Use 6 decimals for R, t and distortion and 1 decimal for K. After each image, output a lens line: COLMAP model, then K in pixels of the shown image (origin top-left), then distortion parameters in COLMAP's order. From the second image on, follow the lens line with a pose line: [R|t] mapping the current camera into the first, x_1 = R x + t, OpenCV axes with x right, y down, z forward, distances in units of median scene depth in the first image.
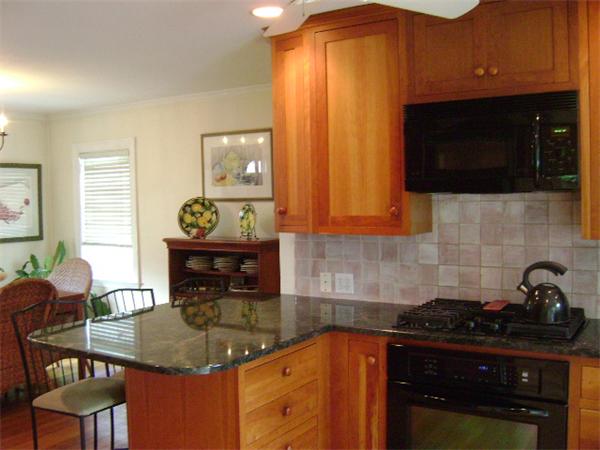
lens RADIAL K [[627.9, 0, 302.3], [0, 627.9, 222.9], [0, 0, 1]] dist [-0.100936, 0.000000]
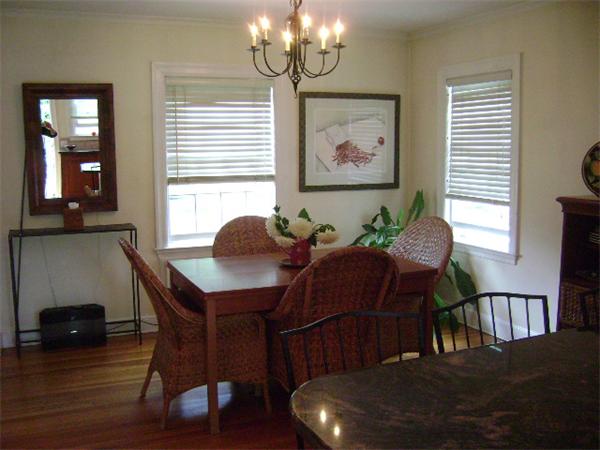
lens RADIAL K [[627.9, 0, 299.9], [0, 627.9, 226.8], [0, 0, 1]] dist [-0.100936, 0.000000]
pose [[0.831323, 0.081519, -0.549779, -0.073190], [-0.030394, 0.994373, 0.101483, -0.002006], [0.554958, -0.067656, 0.829123, 0.250503]]
